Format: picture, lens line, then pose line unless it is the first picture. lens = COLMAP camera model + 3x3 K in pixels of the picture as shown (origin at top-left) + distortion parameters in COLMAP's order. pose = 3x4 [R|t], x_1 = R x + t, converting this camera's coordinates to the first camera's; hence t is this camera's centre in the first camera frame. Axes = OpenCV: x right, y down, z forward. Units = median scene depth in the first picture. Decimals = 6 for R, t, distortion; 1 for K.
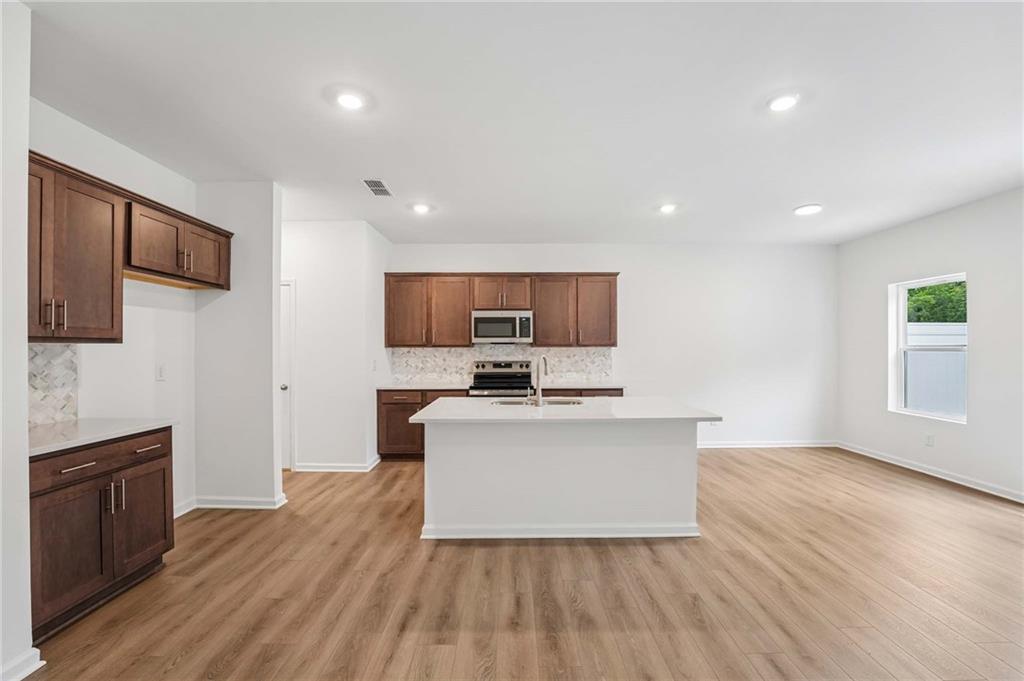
lens RADIAL K [[426.0, 0, 512.0], [0, 426.0, 340.5], [0, 0, 1]] dist [-0.041870, 0.009501]
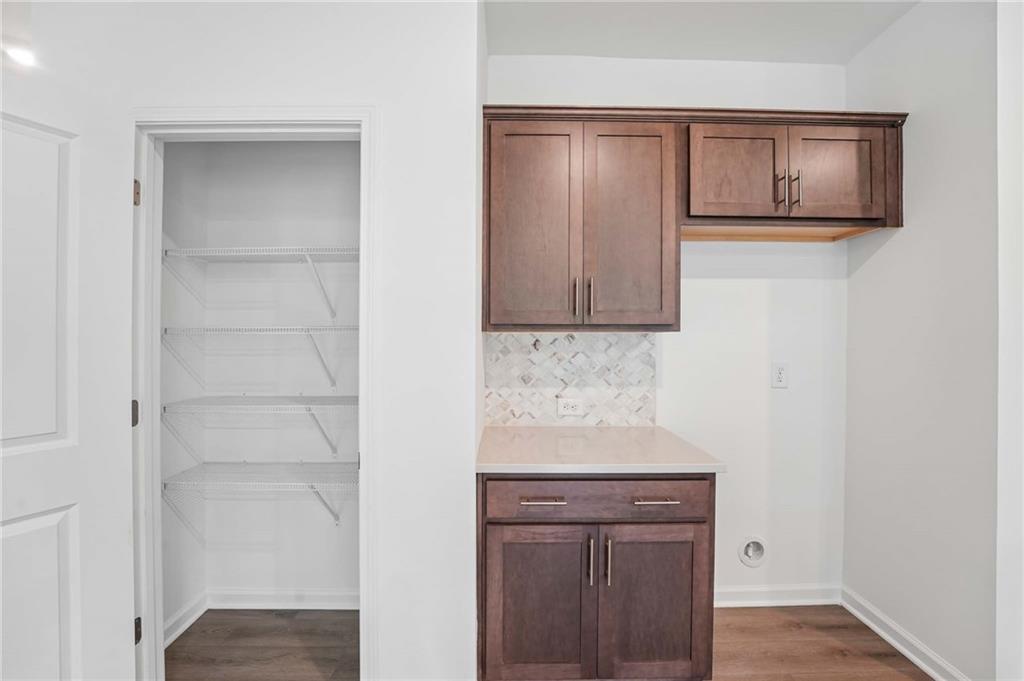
lens RADIAL K [[426.0, 0, 512.0], [0, 426.0, 340.5], [0, 0, 1]] dist [-0.041870, 0.009501]
pose [[0.010634, 0.012422, -0.999866, -0.242123], [0.016741, 0.999780, 0.012599, 0.008287], [0.999803, -0.016873, 0.010424, 0.728078]]
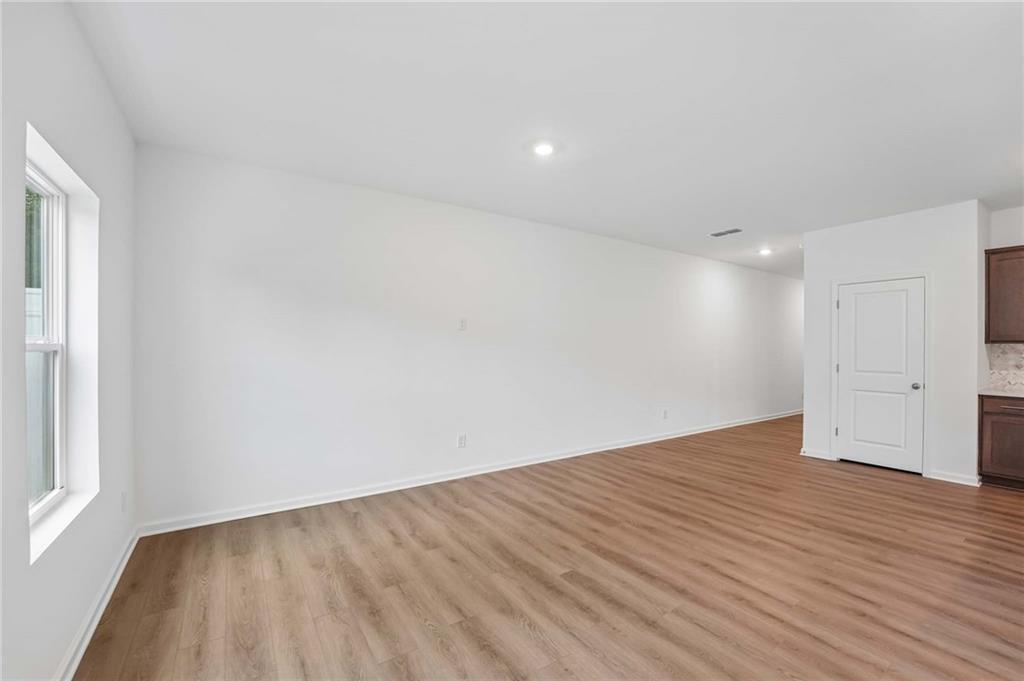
lens RADIAL K [[426.0, 0, 512.0], [0, 426.0, 340.5], [0, 0, 1]] dist [-0.041870, 0.009501]
pose [[-0.834119, -0.002620, -0.551578, 1.552705], [0.007605, 0.999839, -0.016249, 0.001403], [0.551532, -0.017749, -0.833965, 1.012377]]
